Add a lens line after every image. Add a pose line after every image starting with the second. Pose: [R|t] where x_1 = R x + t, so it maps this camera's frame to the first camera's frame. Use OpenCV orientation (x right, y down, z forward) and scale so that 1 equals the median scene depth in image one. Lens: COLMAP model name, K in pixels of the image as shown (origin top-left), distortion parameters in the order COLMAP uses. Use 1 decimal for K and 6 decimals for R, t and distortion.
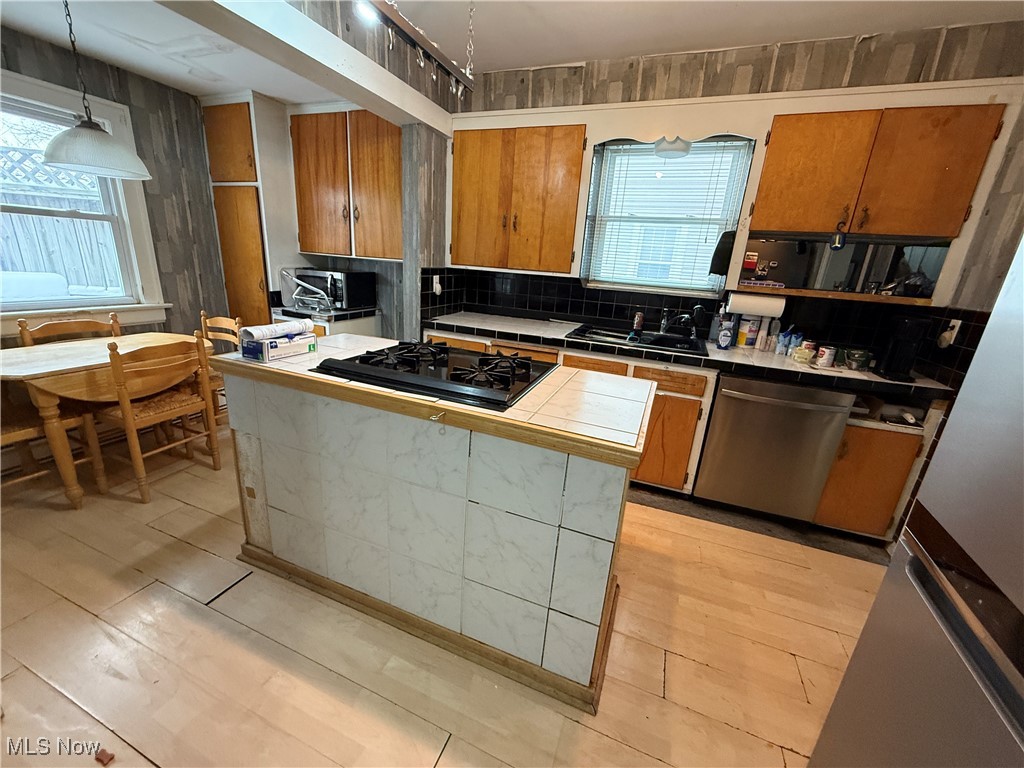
lens RADIAL K [[407.7, 0, 509.1], [0, 407.7, 384.3], [0, 0, 1]] dist [-0.001070, 0.000202]
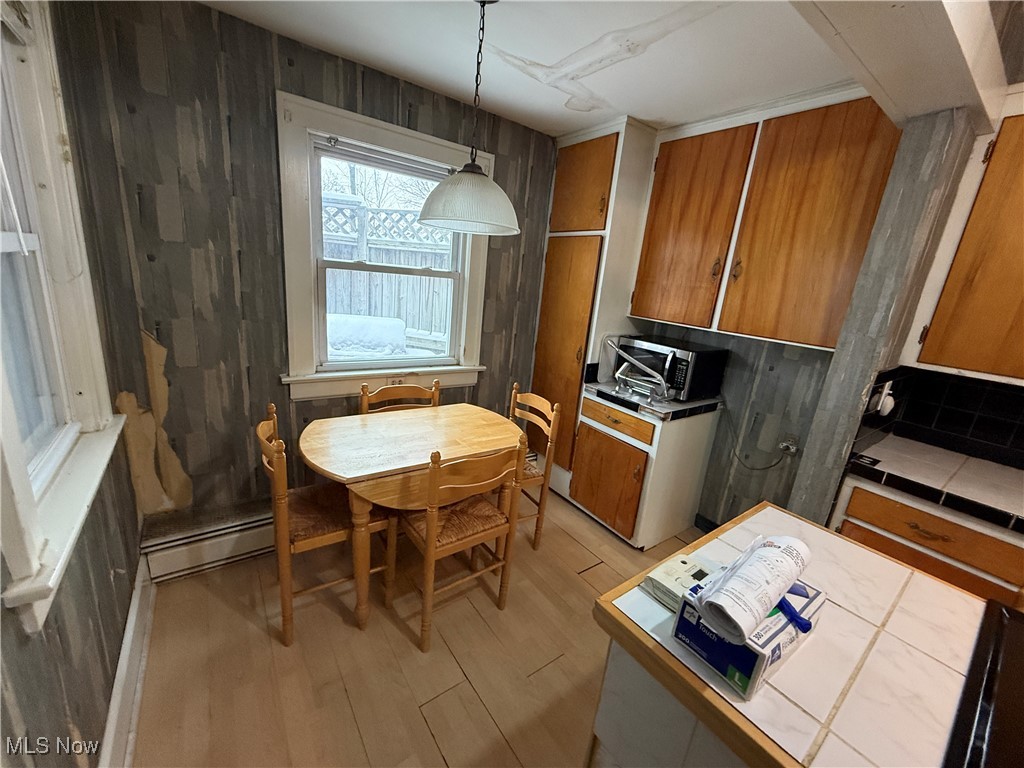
lens RADIAL K [[407.7, 0, 509.1], [0, 407.7, 384.3], [0, 0, 1]] dist [-0.001070, 0.000202]
pose [[0.844073, 0.151522, -0.514374, -0.347378], [-0.194063, 0.980542, -0.029608, -0.155911], [0.499879, 0.124813, 0.857054, 0.289519]]
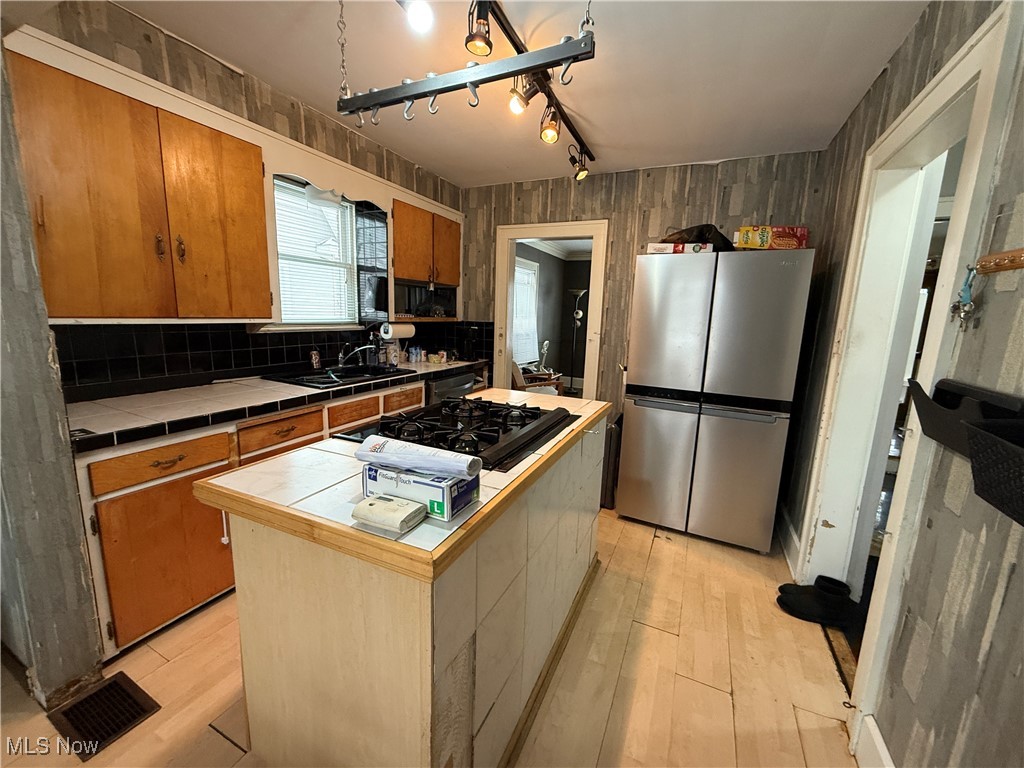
lens RADIAL K [[407.7, 0, 509.1], [0, 407.7, 384.3], [0, 0, 1]] dist [-0.001070, 0.000202]
pose [[0.071478, -0.232889, 0.969873, -0.638700], [0.266075, 0.941577, 0.206486, -0.184923], [-0.961299, 0.243300, 0.129268, 0.454369]]
